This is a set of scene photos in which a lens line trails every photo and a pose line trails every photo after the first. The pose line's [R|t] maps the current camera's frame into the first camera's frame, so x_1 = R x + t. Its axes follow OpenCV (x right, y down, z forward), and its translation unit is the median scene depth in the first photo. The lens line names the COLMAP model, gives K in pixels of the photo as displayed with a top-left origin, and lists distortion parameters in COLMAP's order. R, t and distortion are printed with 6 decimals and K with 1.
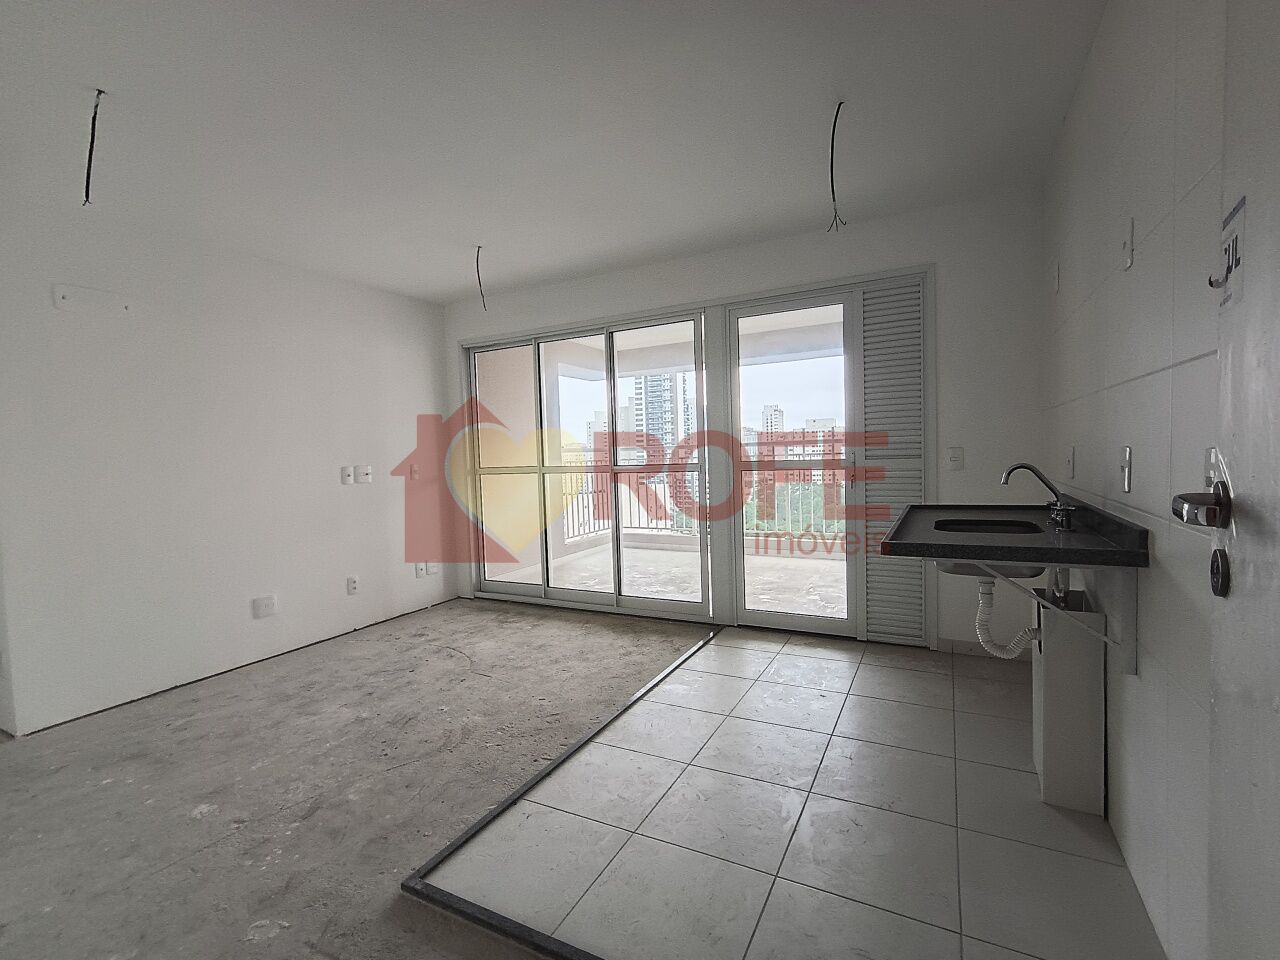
lens RADIAL K [[584.8, 0, 643.3], [0, 584.8, 479.5], [0, 0, 1]] dist [0.002852, 0.001186]
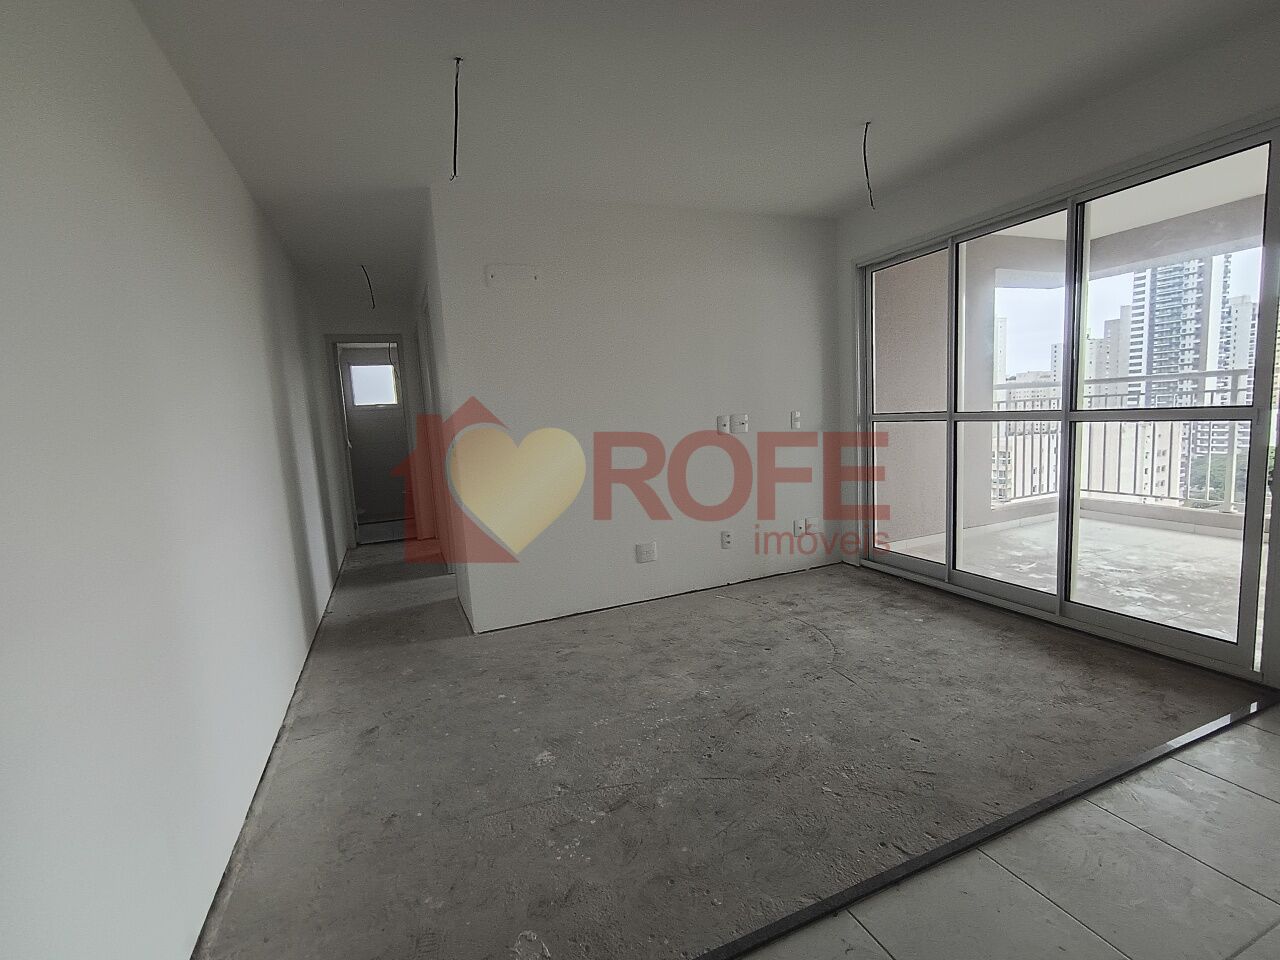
lens RADIAL K [[584.8, 0, 643.3], [0, 584.8, 479.5], [0, 0, 1]] dist [0.002852, 0.001186]
pose [[0.766592, 0.064546, -0.638883, 0.010548], [0.004266, 0.994401, 0.105583, -0.021263], [0.642121, -0.083665, 0.762024, 0.197960]]
